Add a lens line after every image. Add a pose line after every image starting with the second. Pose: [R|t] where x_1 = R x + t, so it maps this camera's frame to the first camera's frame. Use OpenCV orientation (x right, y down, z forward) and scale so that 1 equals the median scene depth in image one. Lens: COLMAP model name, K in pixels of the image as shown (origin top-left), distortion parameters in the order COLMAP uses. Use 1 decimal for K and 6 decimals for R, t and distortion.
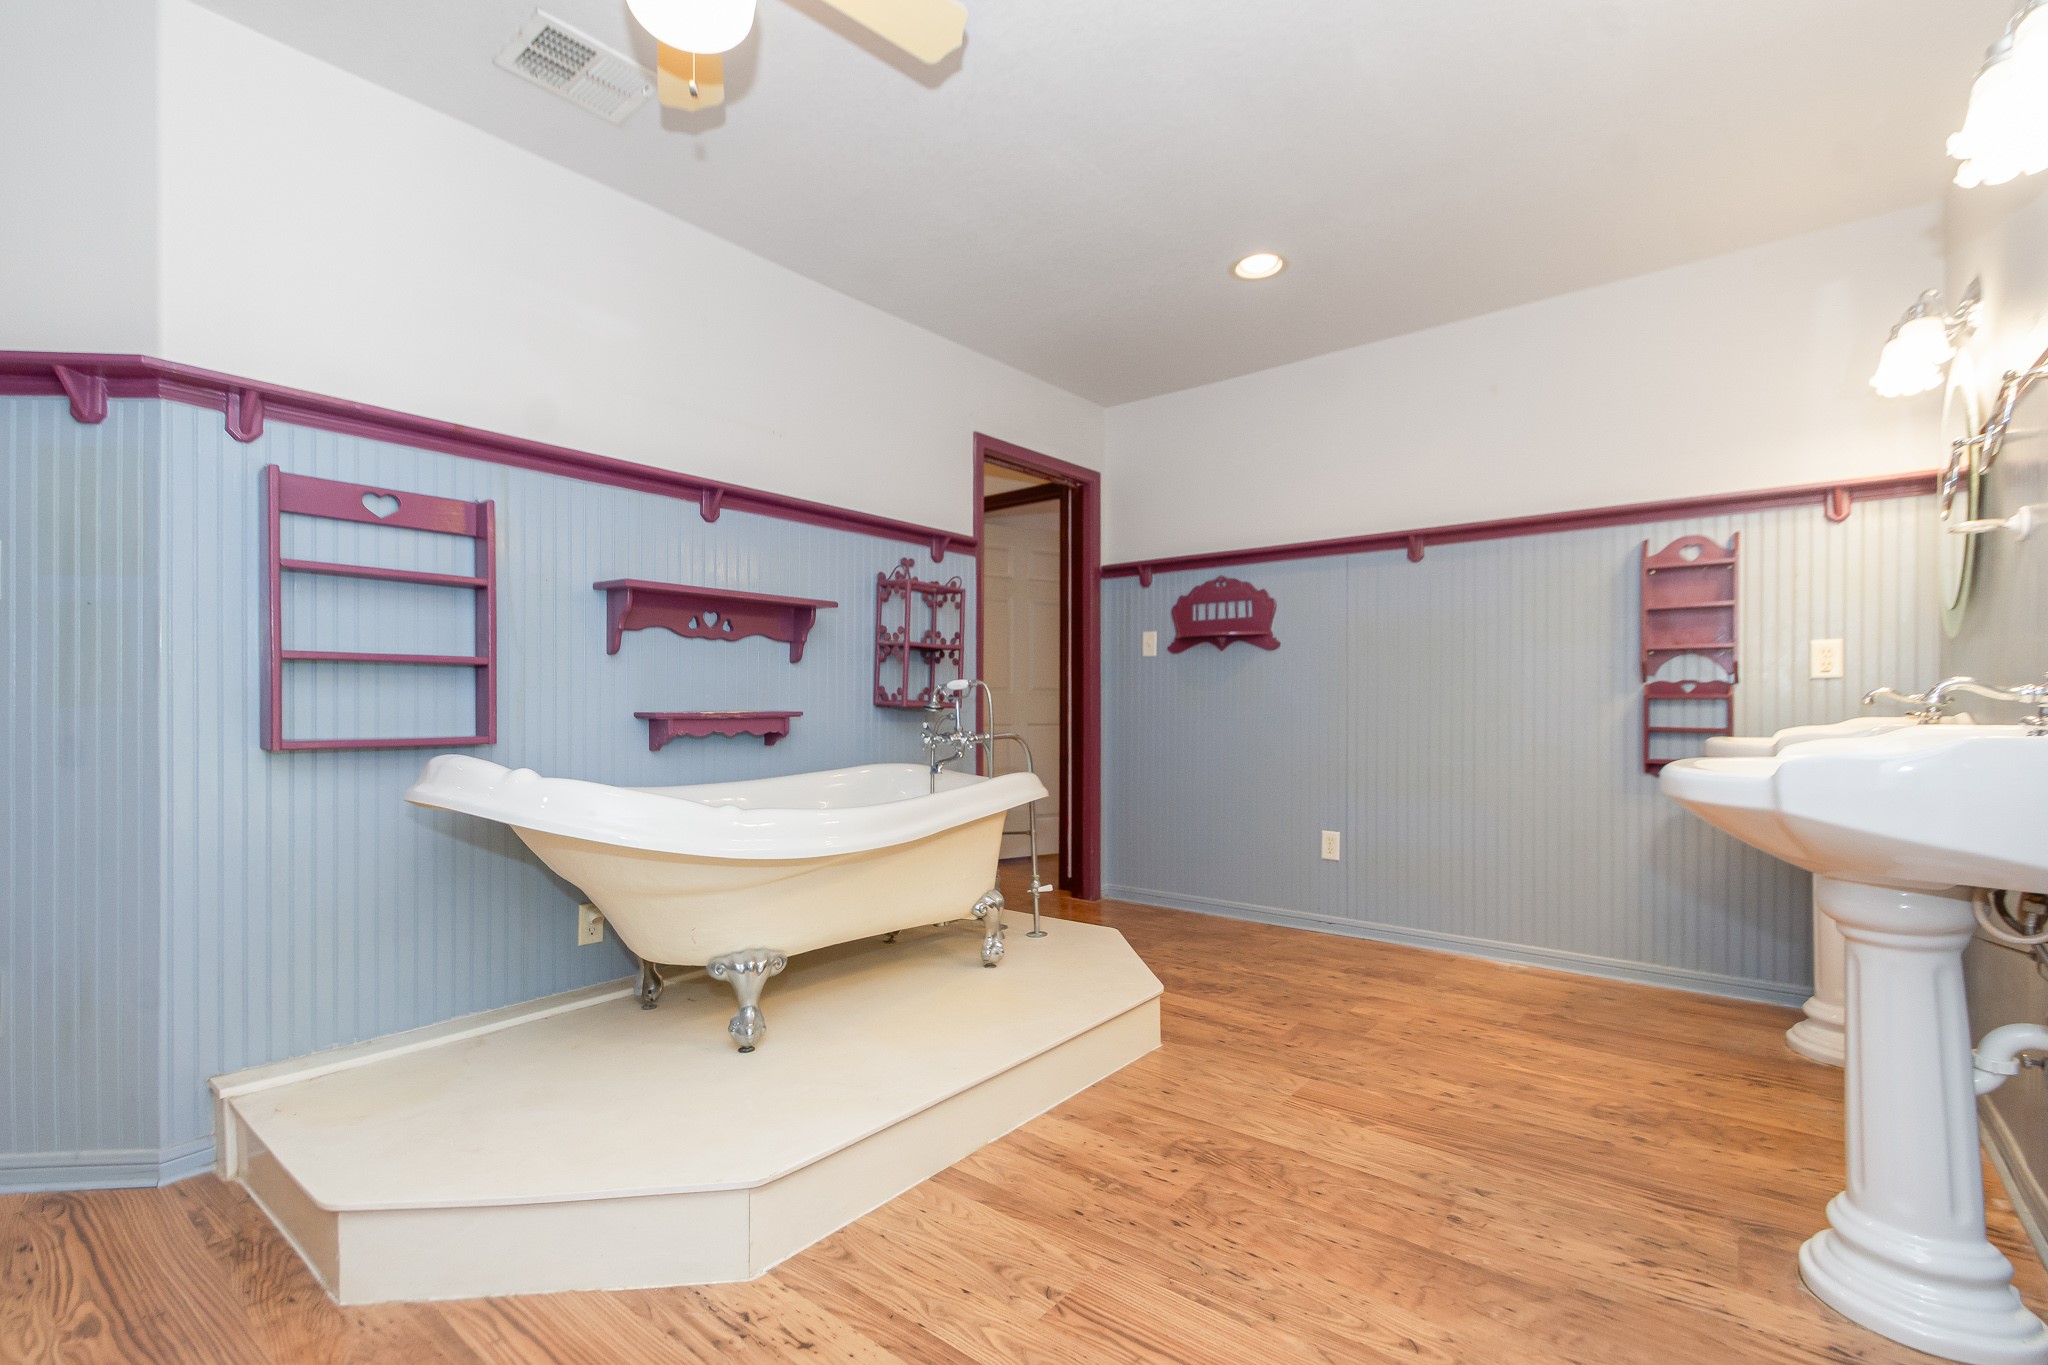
lens RADIAL K [[908.4, 0, 1032.2], [0, 908.4, 708.0], [0, 0, 1]] dist [0.001348, -0.000115]
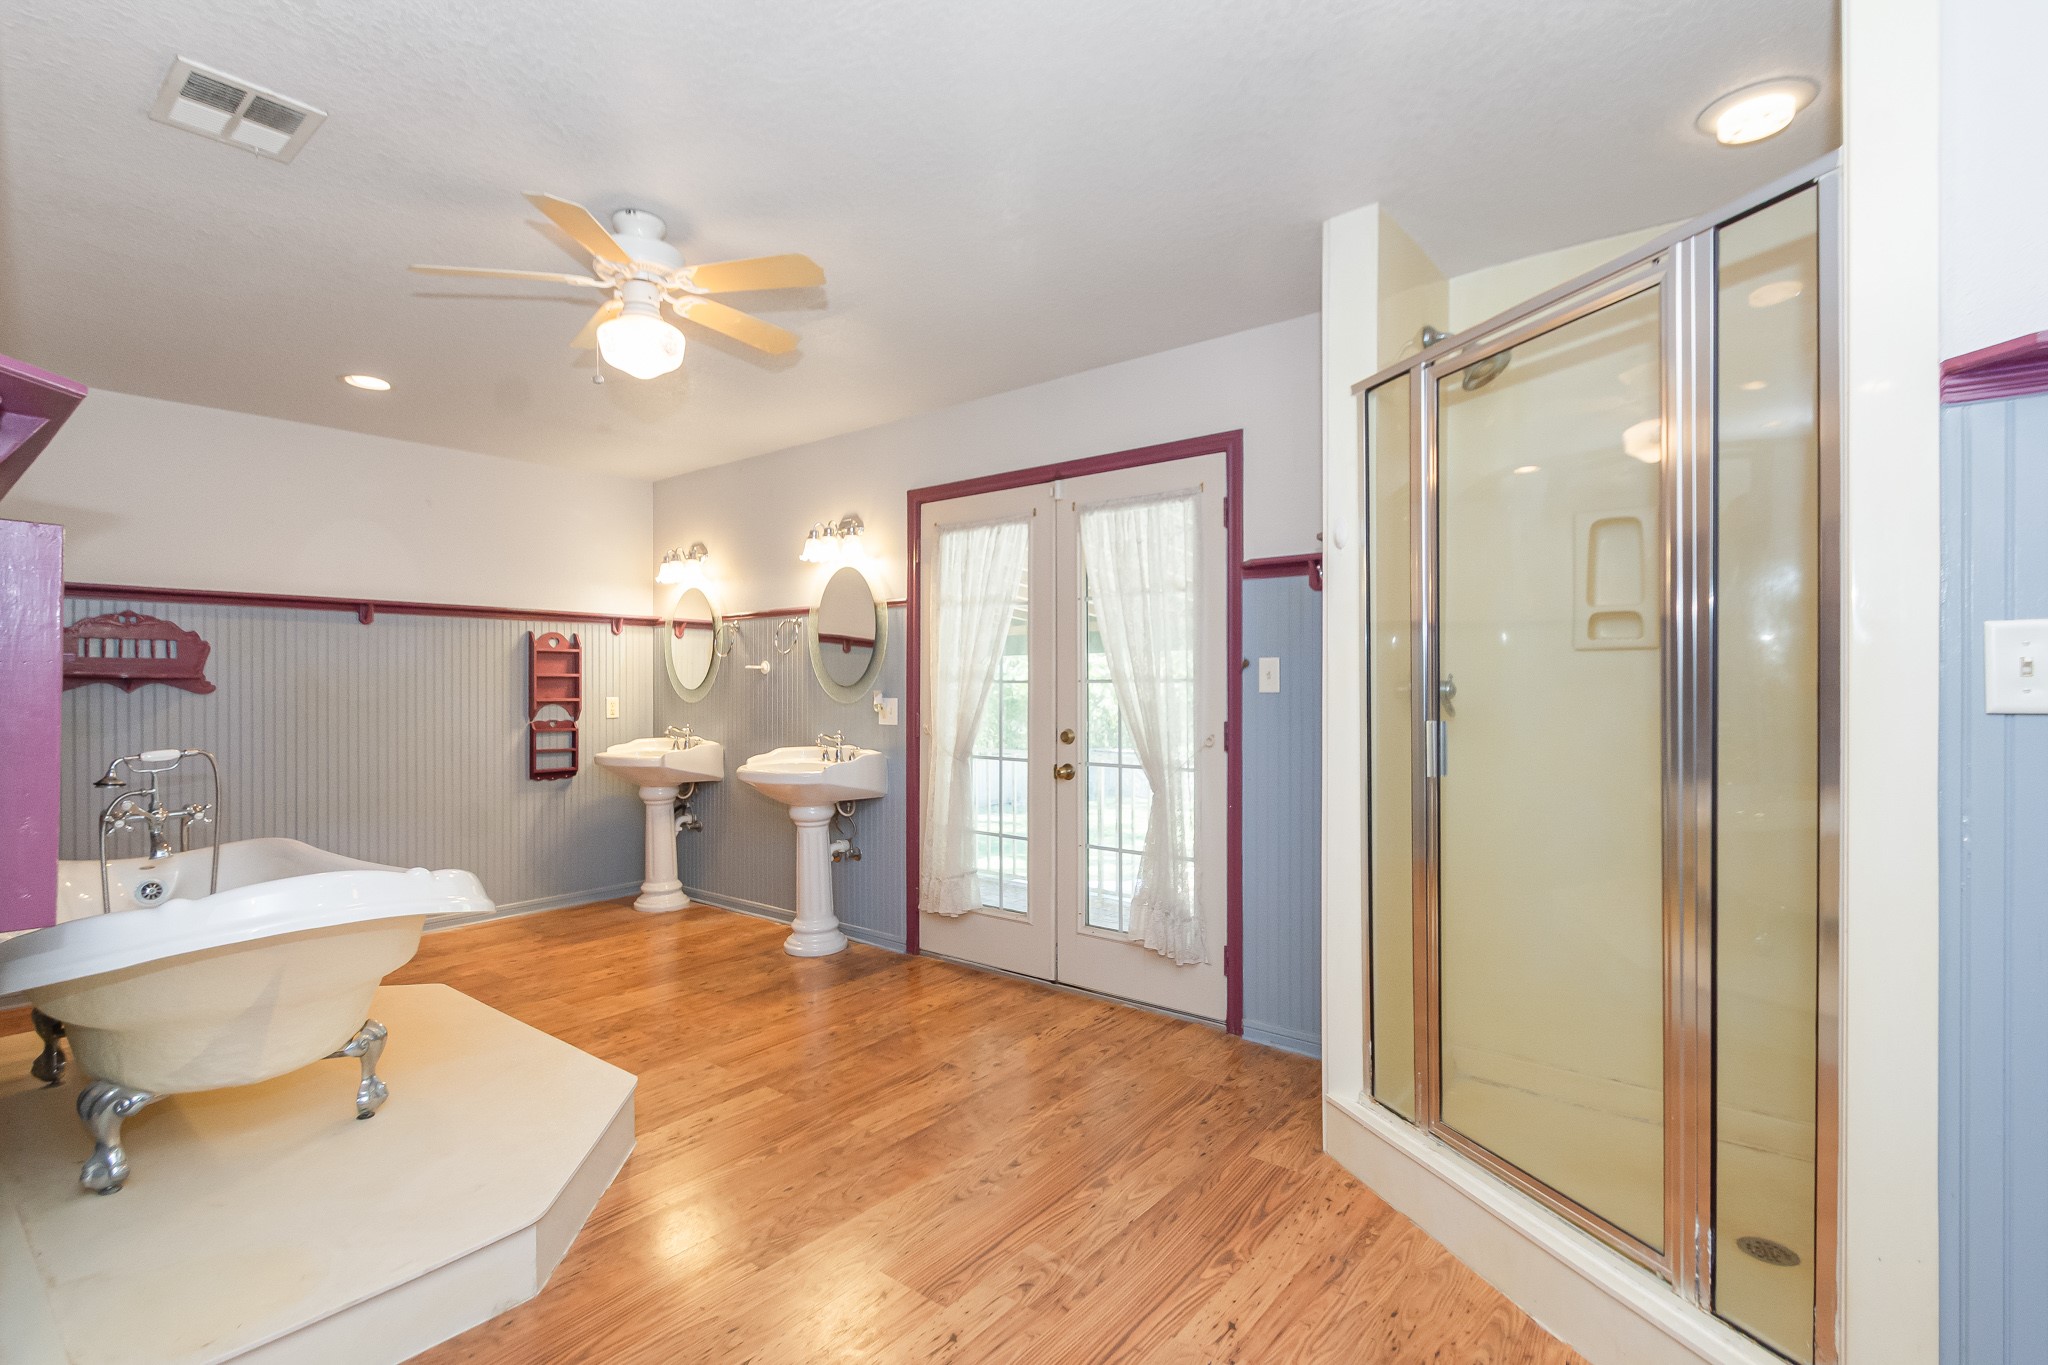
lens RADIAL K [[934.7, 0, 1001.2], [0, 934.7, 687.7], [0, 0, 1]] dist [0.001645, -0.000031]
pose [[0.021181, -0.000200, 0.999776, -1.279990], [0.008274, 0.999966, 0.000024, -0.111227], [-0.999741, 0.008272, 0.021182, 0.207342]]
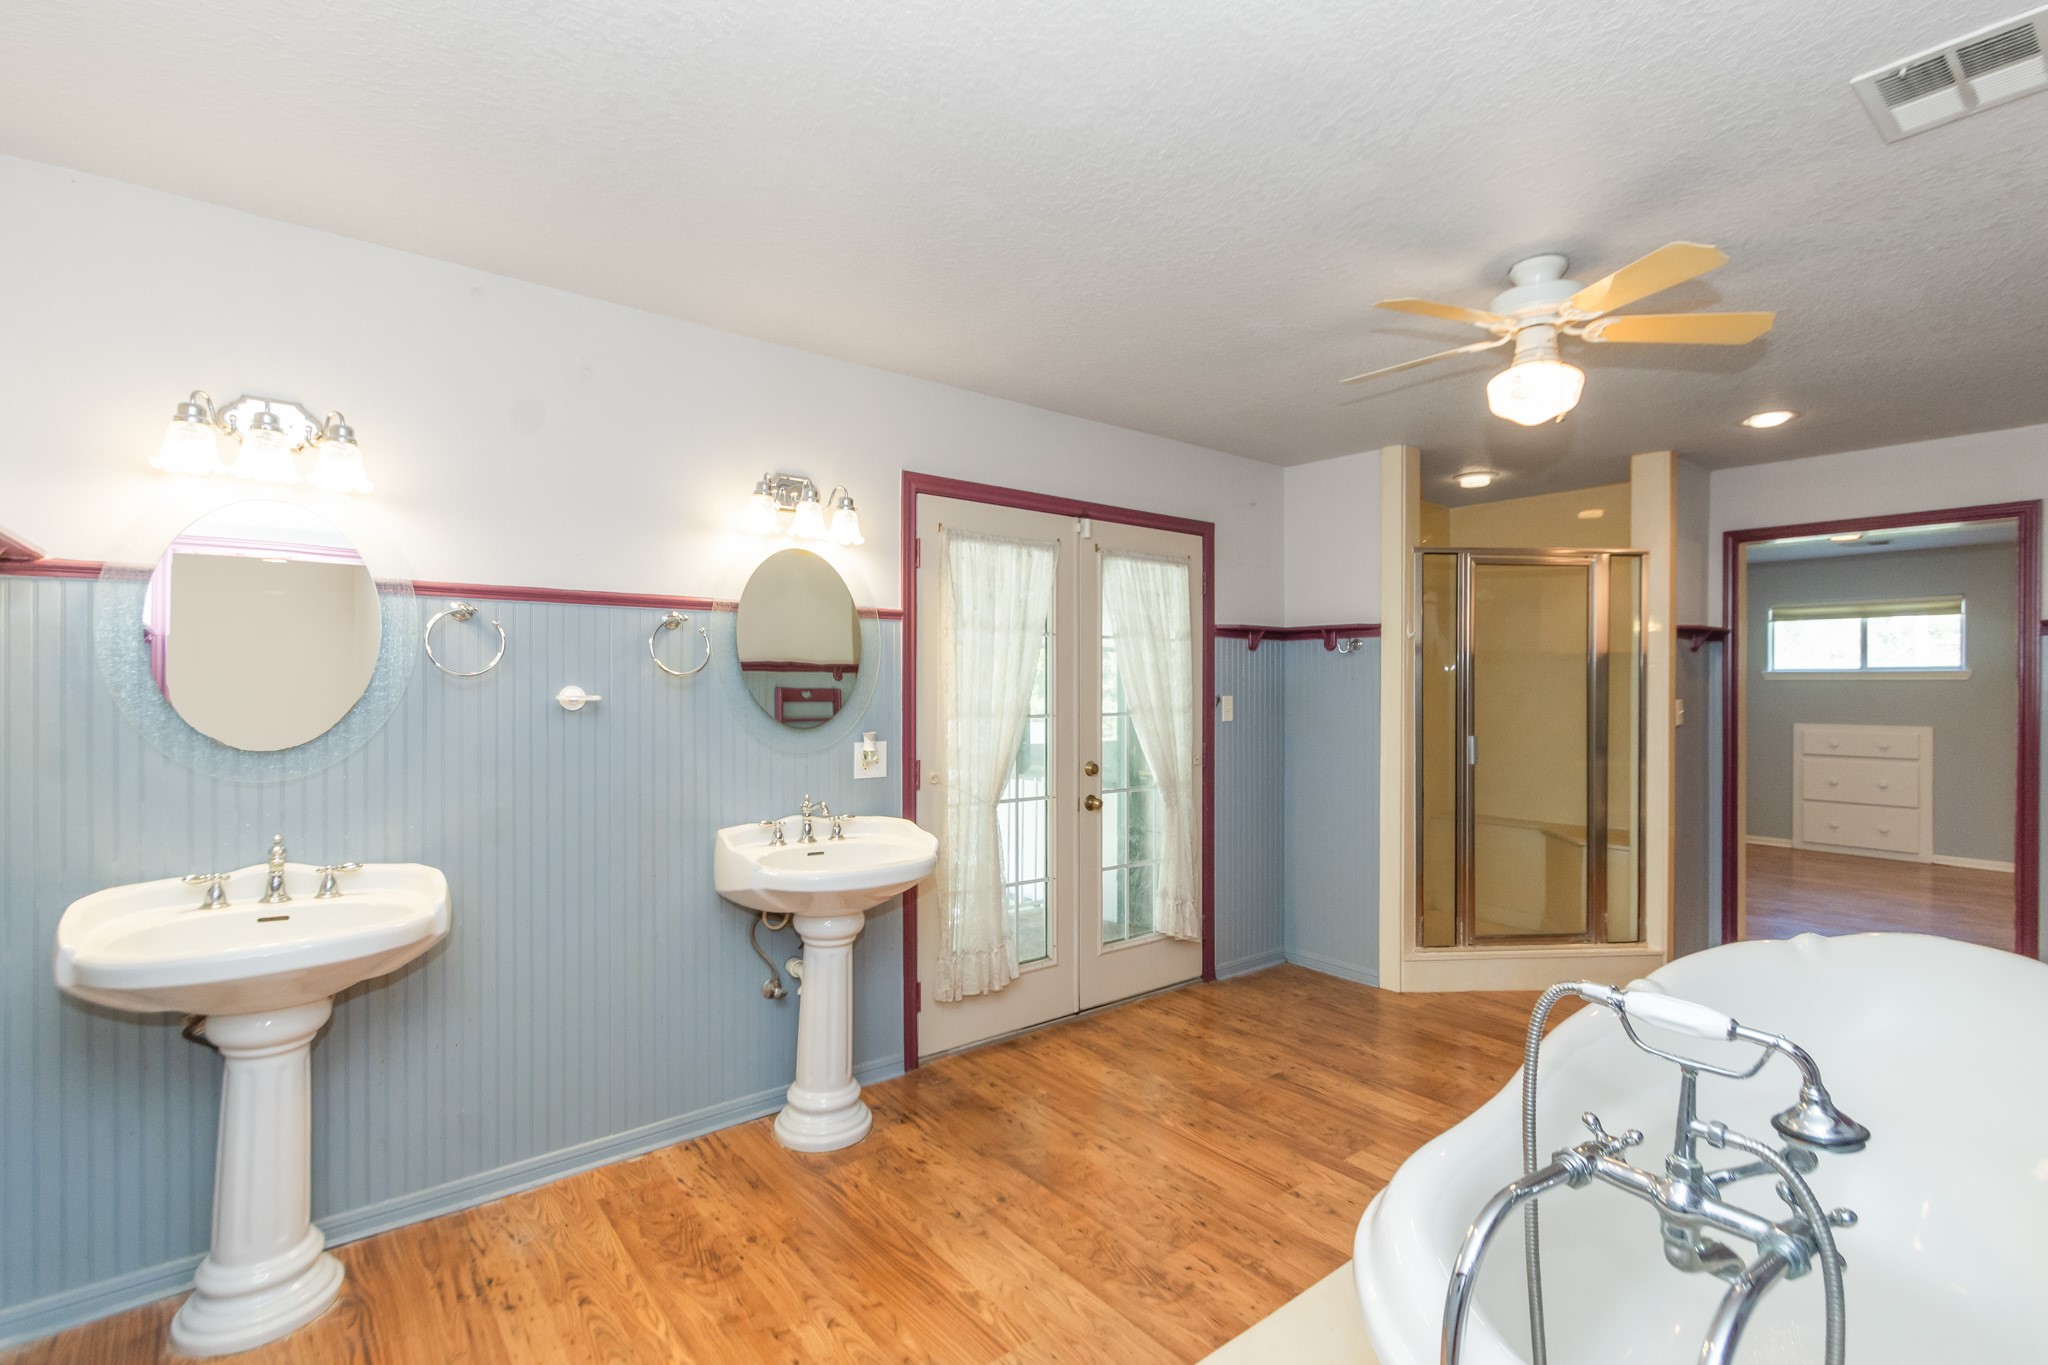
lens RADIAL K [[934.7, 0, 1001.2], [0, 934.7, 687.7], [0, 0, 1]] dist [0.001645, -0.000031]
pose [[-0.970063, -0.003025, 0.242837, 0.083141], [-0.000764, 0.999955, 0.009403, -0.185743], [-0.242854, 0.008936, -0.970022, 1.778828]]
